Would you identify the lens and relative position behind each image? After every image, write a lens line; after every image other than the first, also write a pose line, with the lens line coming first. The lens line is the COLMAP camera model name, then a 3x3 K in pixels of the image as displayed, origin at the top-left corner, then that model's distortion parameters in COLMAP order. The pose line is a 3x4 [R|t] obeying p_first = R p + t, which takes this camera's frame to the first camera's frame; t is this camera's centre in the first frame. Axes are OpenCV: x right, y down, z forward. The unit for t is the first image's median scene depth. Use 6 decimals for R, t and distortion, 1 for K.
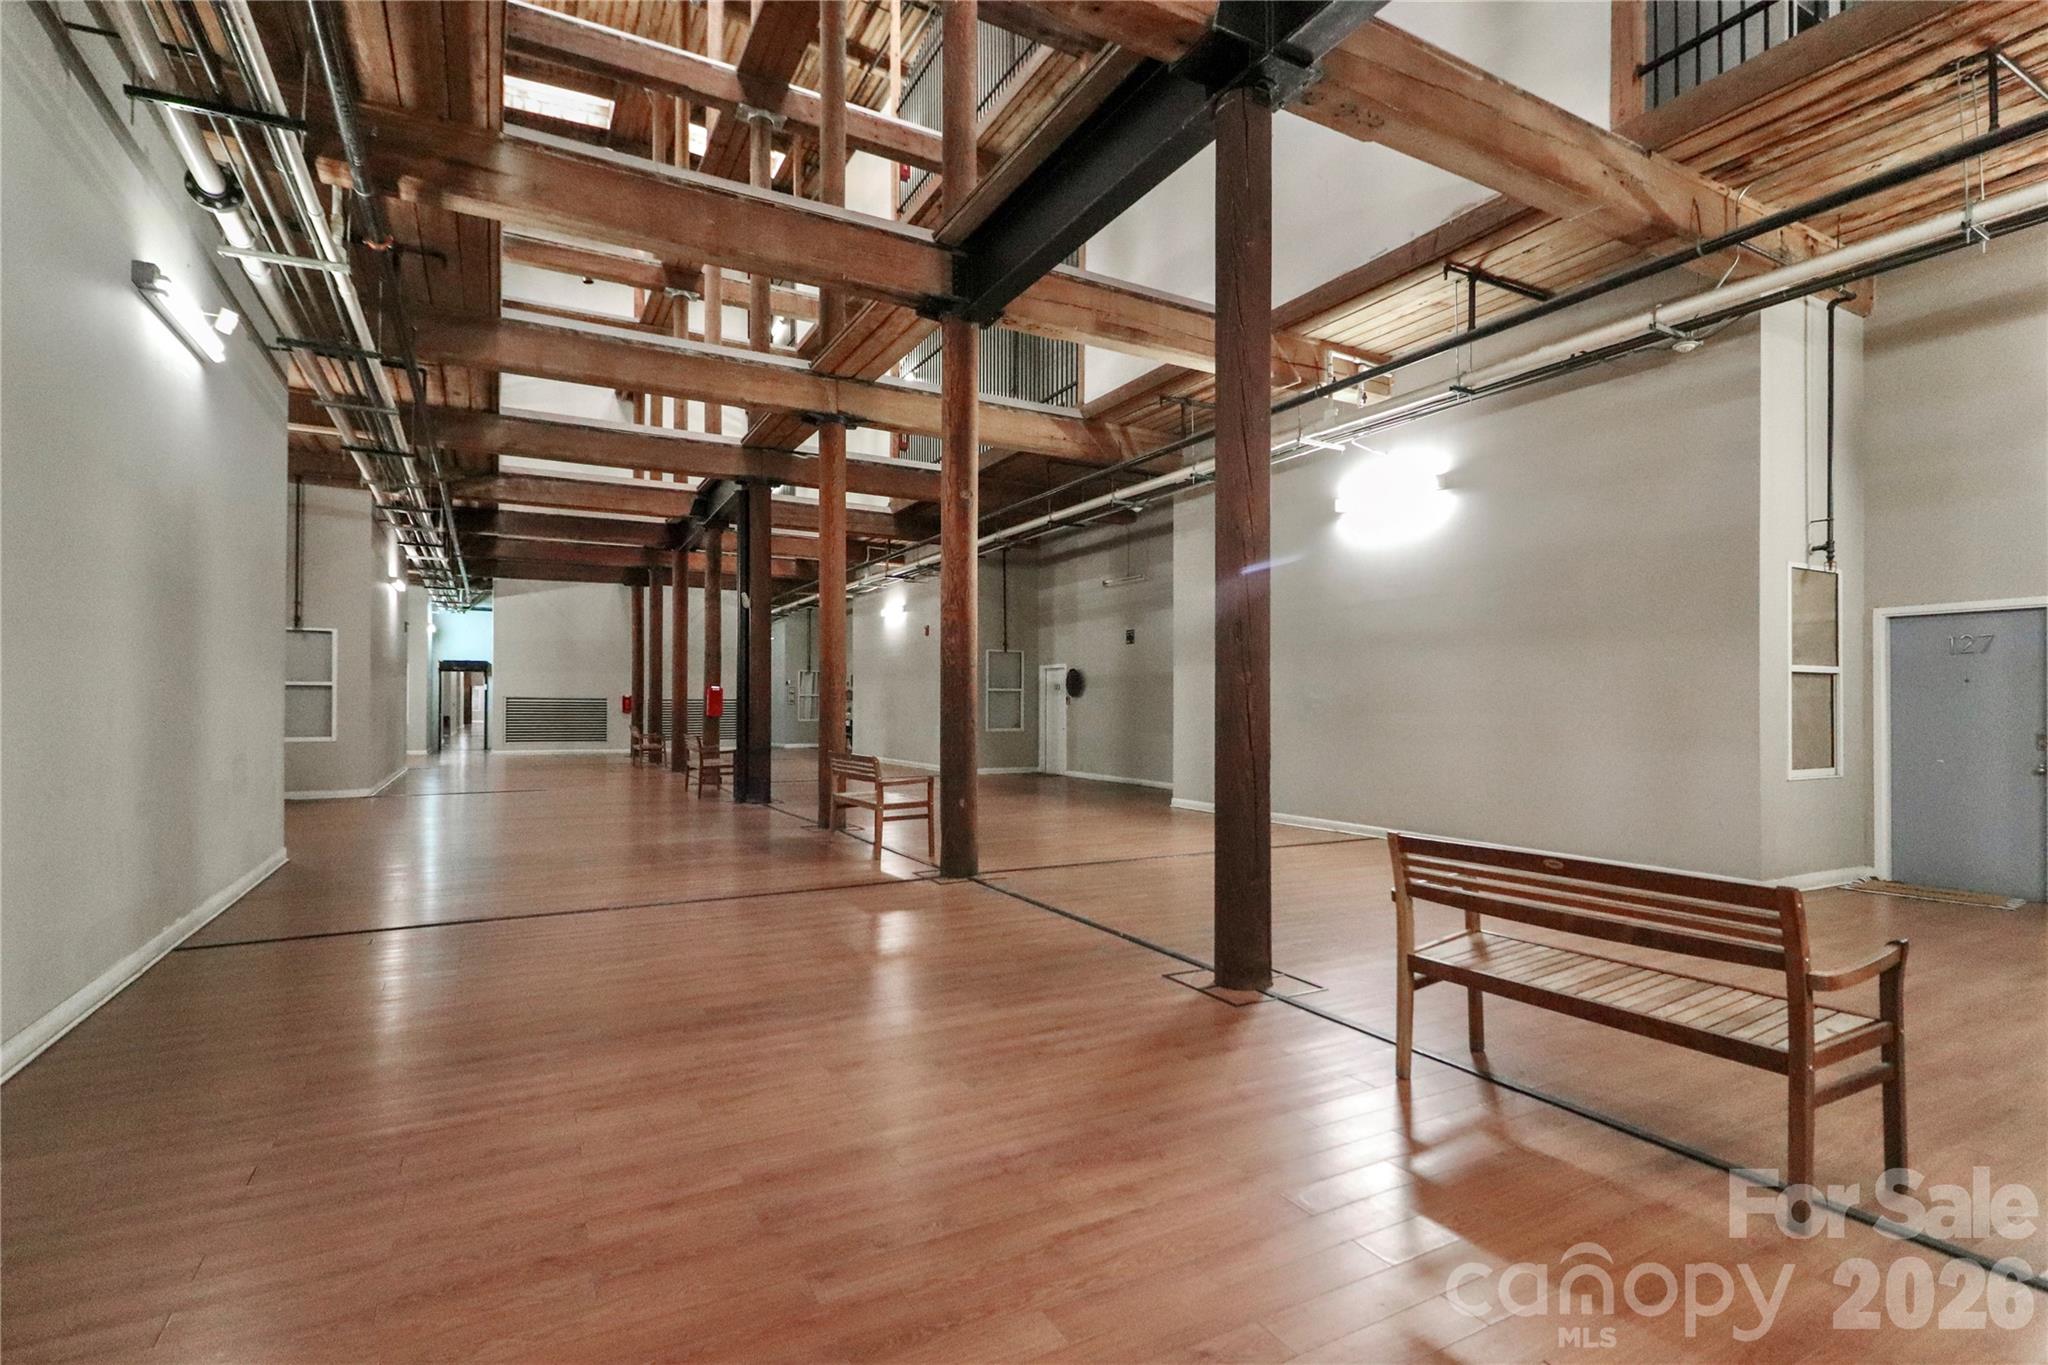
lens RADIAL K [[975.3, 0, 1026.9], [0, 975.3, 693.9], [0, 0, 1]] dist [0.002961, 0.000158]
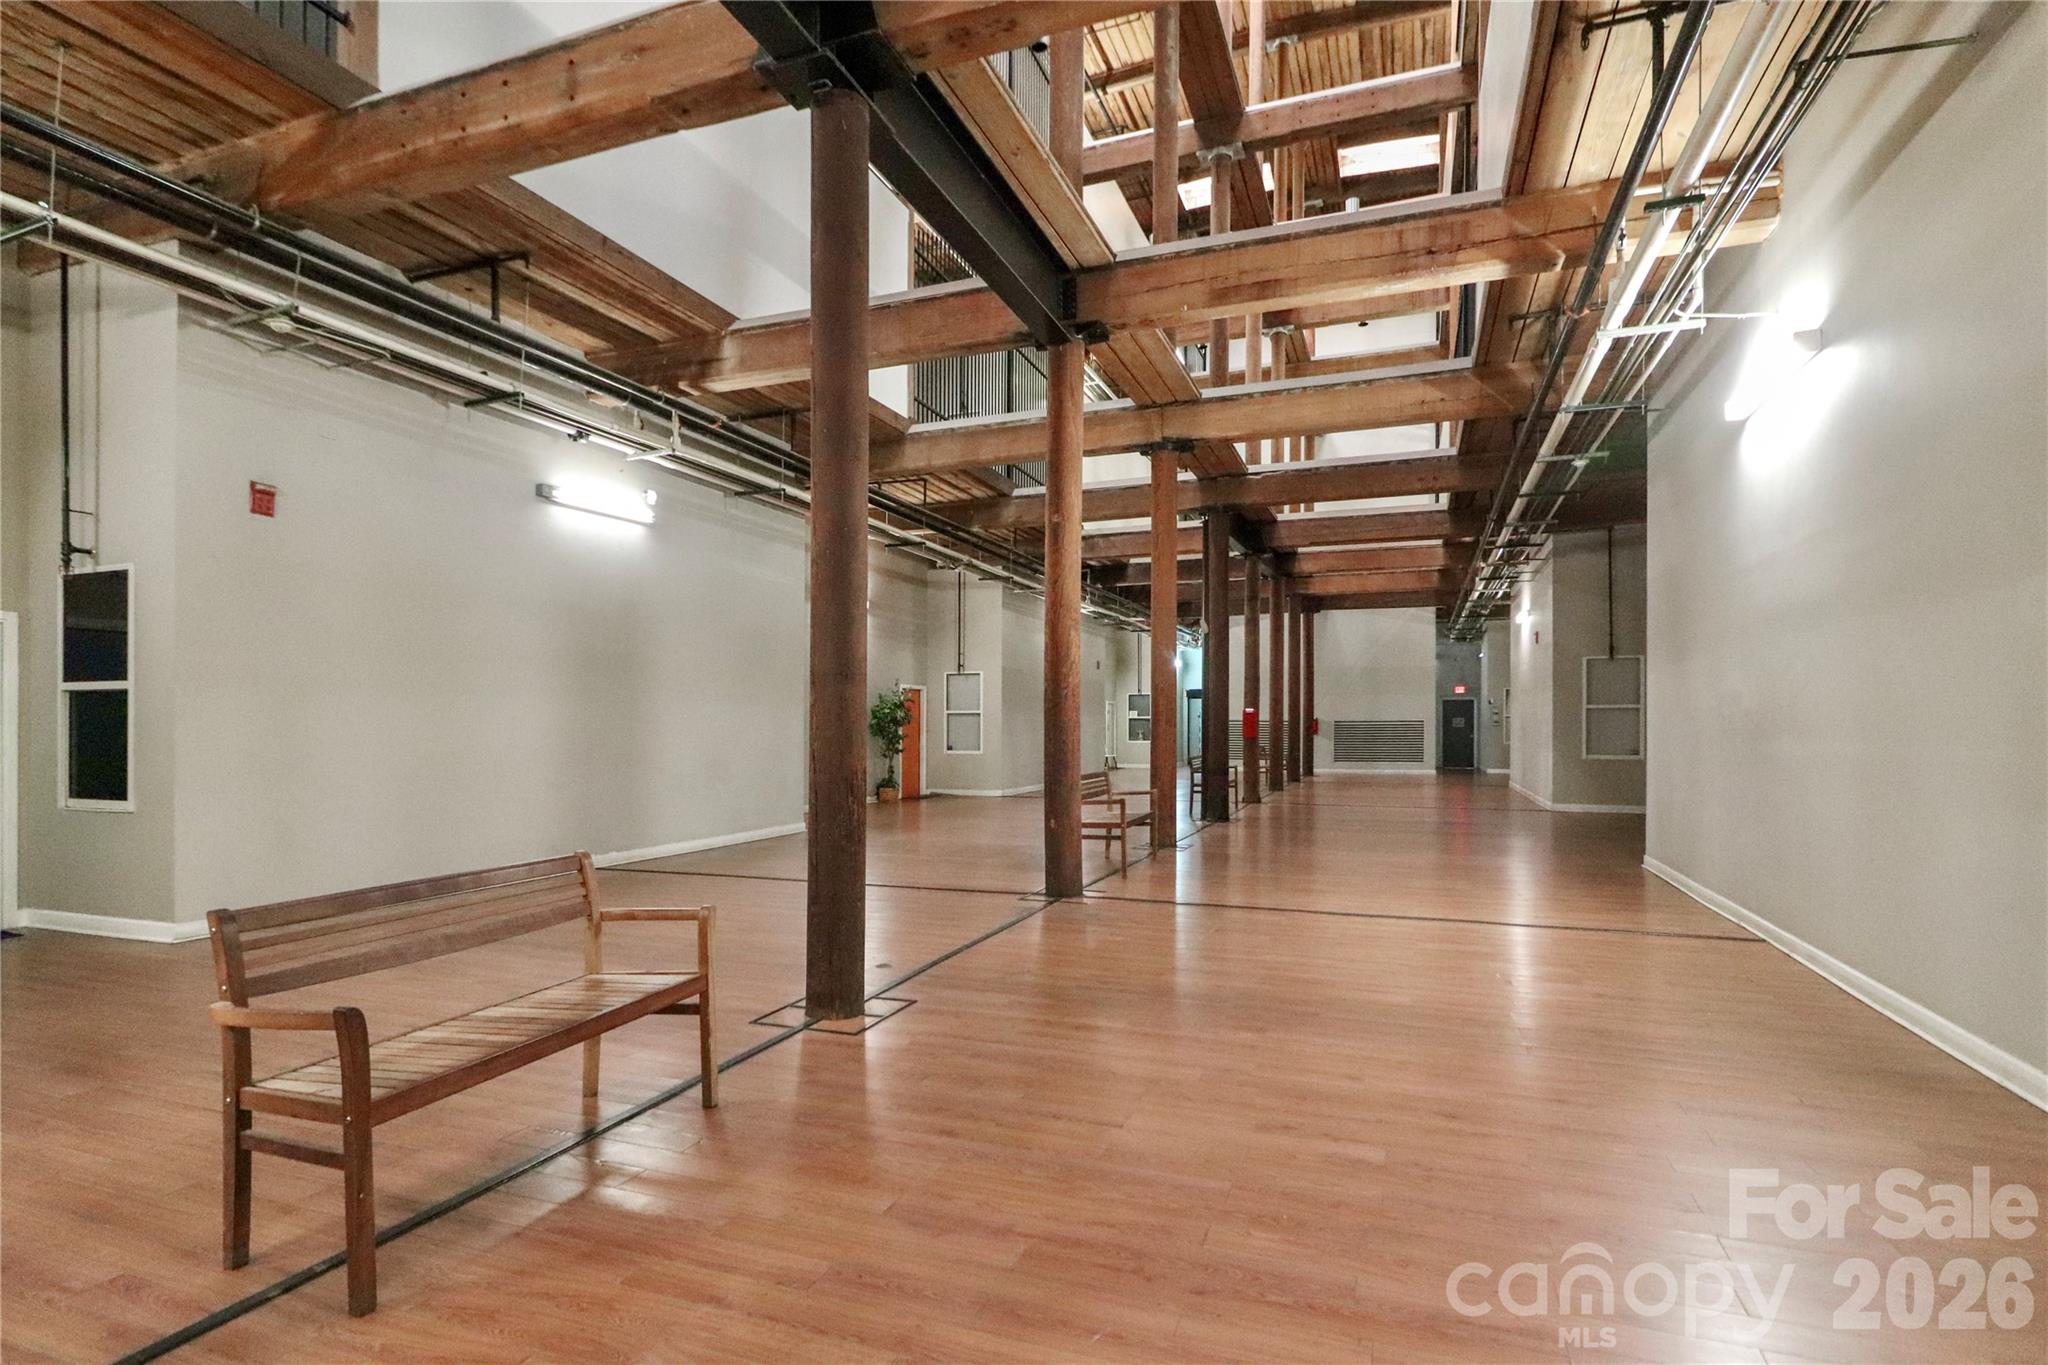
lens RADIAL K [[975.3, 0, 1054.6], [0, 975.3, 726.1], [0, 0, 1]] dist [0.002961, 0.000158]
pose [[0.660873, -0.003845, -0.750488, 0.383082], [0.011547, 0.999921, 0.005045, 0.003634], [0.750409, -0.012000, 0.660865, 0.183216]]
